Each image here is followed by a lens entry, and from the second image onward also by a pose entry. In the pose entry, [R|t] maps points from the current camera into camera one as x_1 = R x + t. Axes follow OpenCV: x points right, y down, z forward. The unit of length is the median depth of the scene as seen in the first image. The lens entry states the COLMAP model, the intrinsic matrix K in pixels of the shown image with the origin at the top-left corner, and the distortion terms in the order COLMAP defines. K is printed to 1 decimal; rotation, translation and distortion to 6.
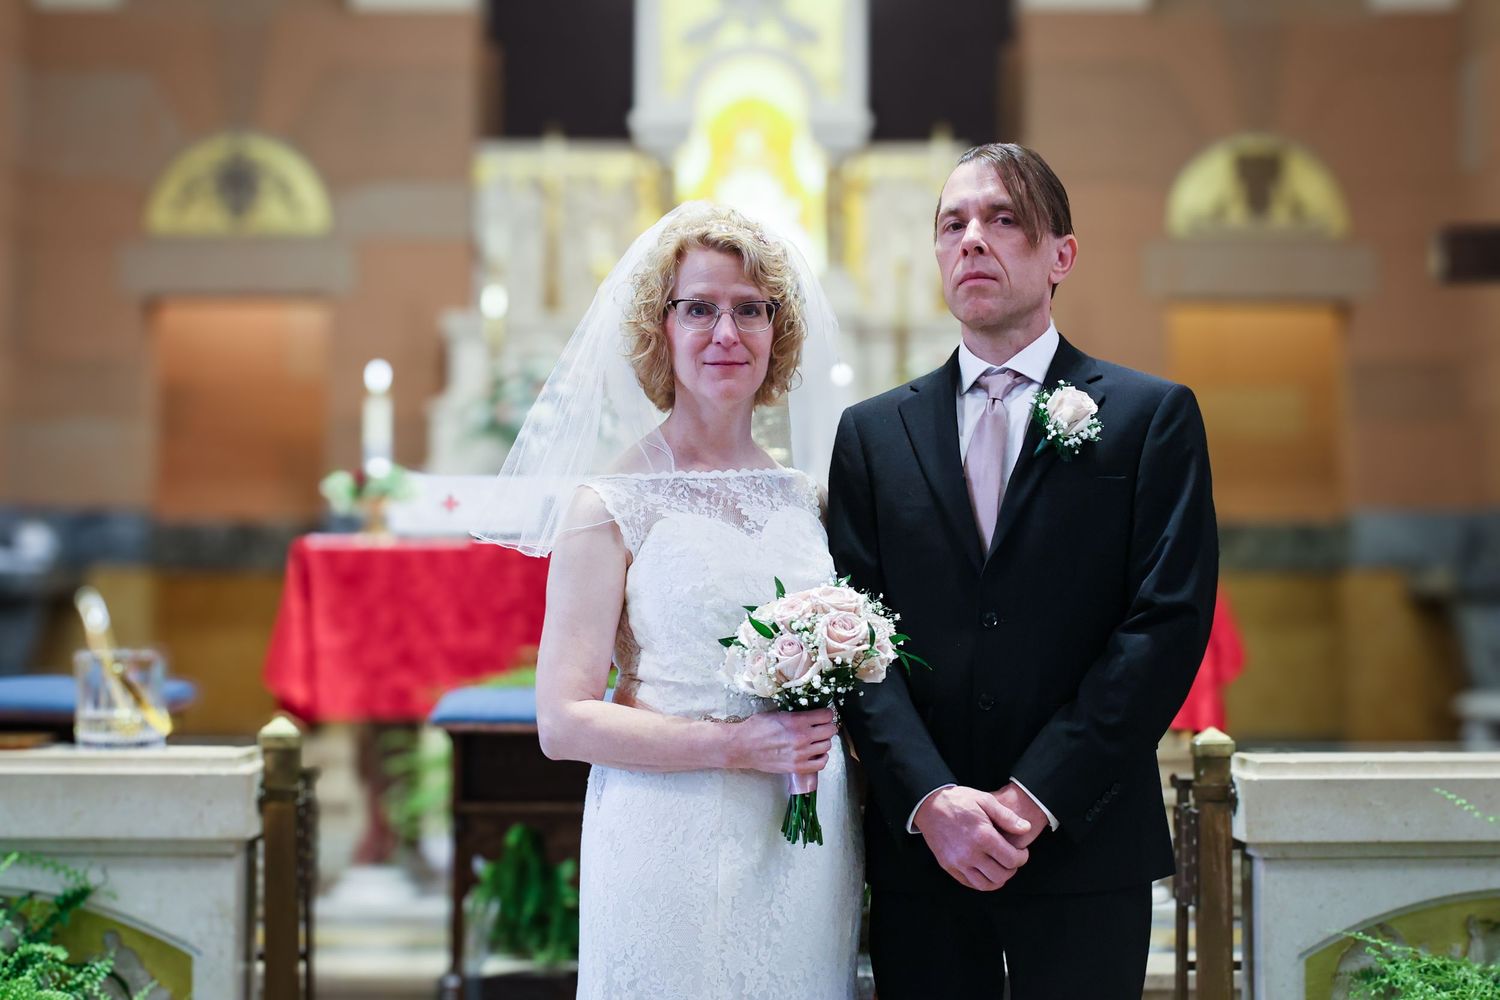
lens RADIAL K [[2318.1, 0, 750.0], [0, 2318.1, 500.0], [0, 0, 1]] dist [-0.044431, -0.098000]
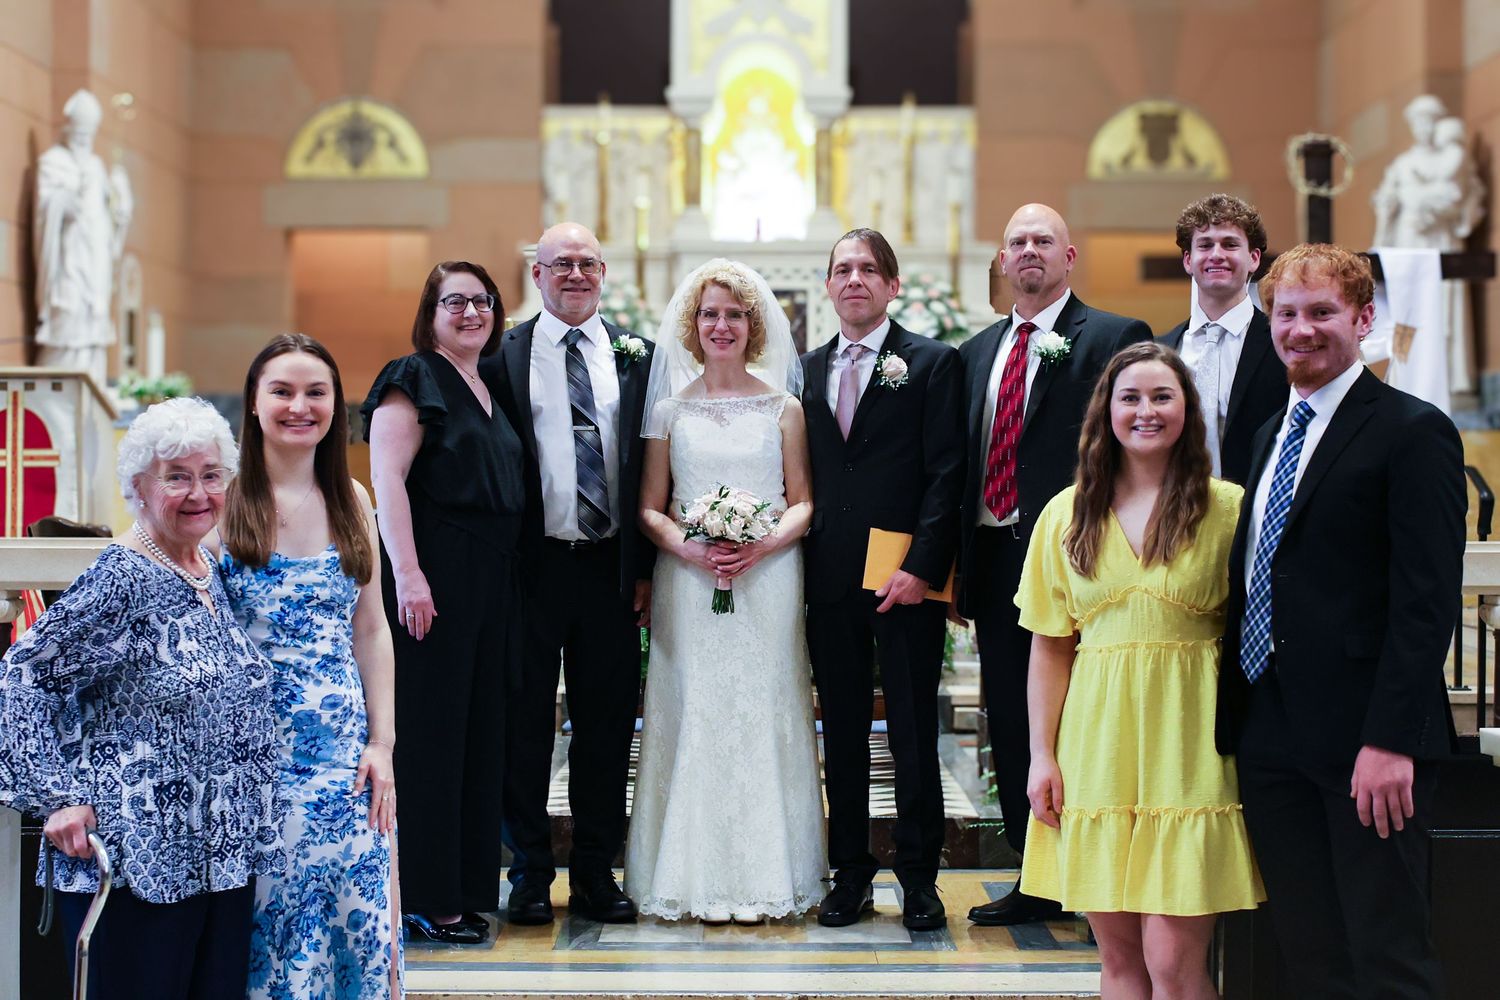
lens RADIAL K [[2318.1, 0, 750.0], [0, 2318.1, 500.0], [0, 0, 1]] dist [-0.044431, -0.098000]
pose [[0.999947, 0.002404, -0.009991, 0.013929], [-0.001851, 0.998483, 0.055026, -0.013246], [0.010108, -0.055004, 0.998435, -0.454074]]
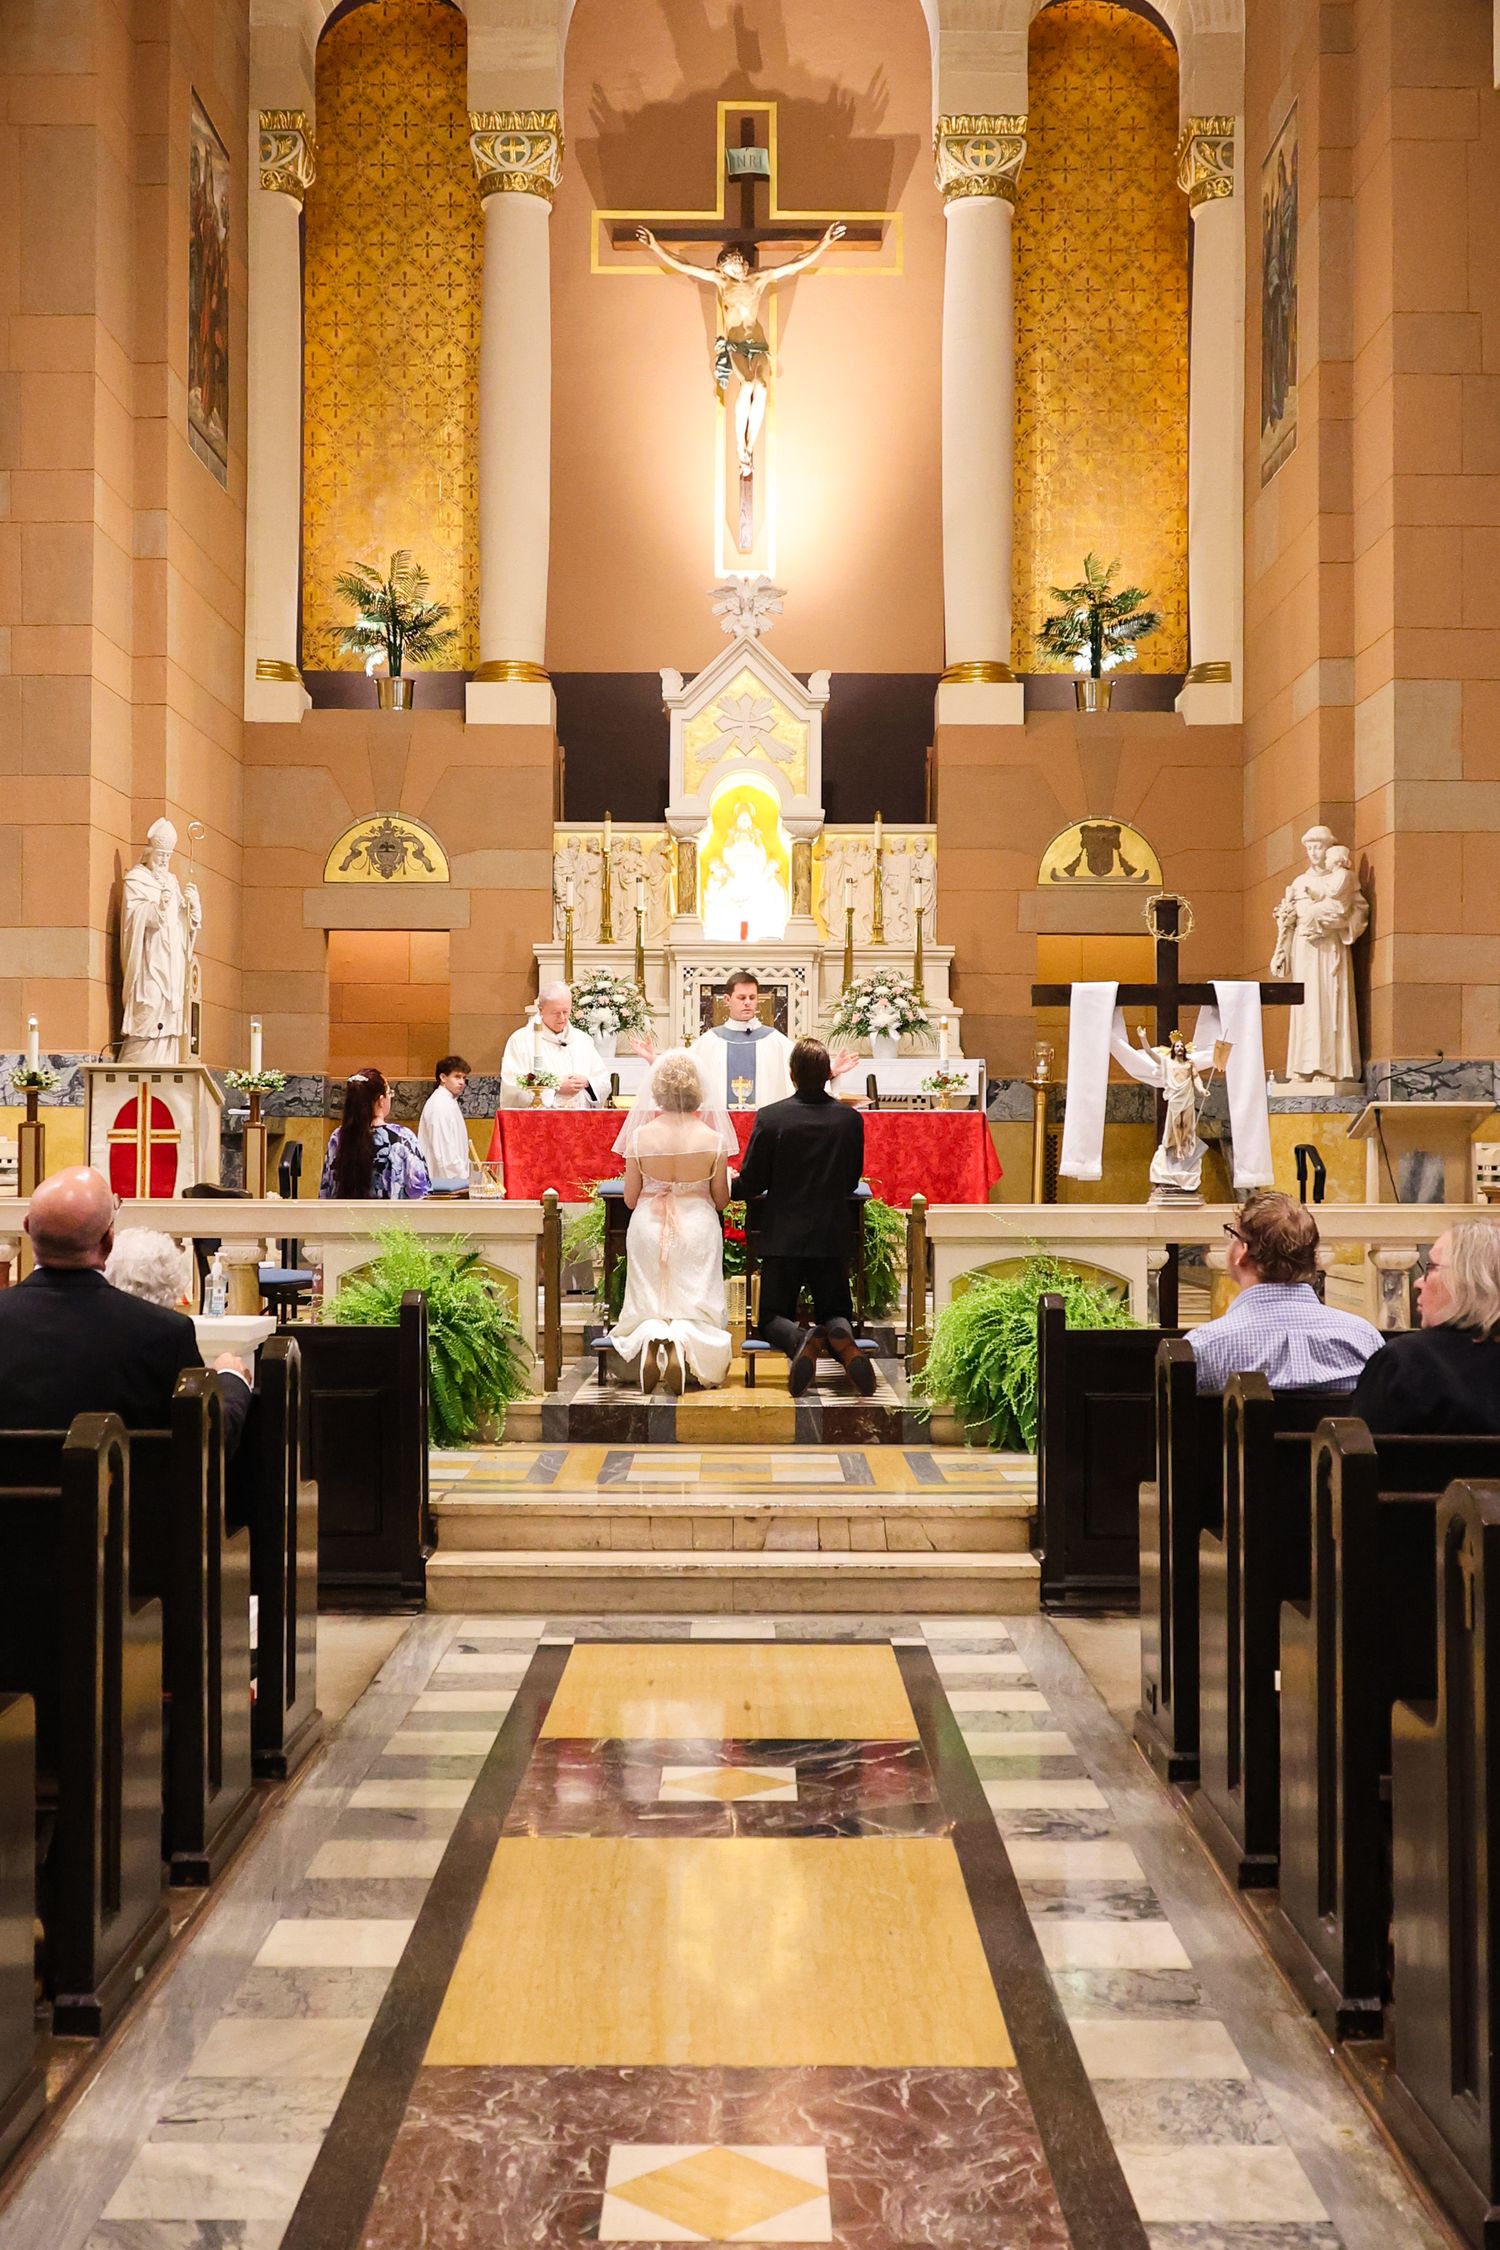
lens RADIAL K [[2781.9, 0, 750.0], [0, 2781.9, 1125.0], [0, 0, 1]] dist [-0.005452, -0.002214]
pose [[0.999992, 0.003511, -0.002032, 0.012104], [-0.003429, 0.999222, 0.039280, -0.054576], [0.002168, -0.039273, 0.999226, -1.171774]]
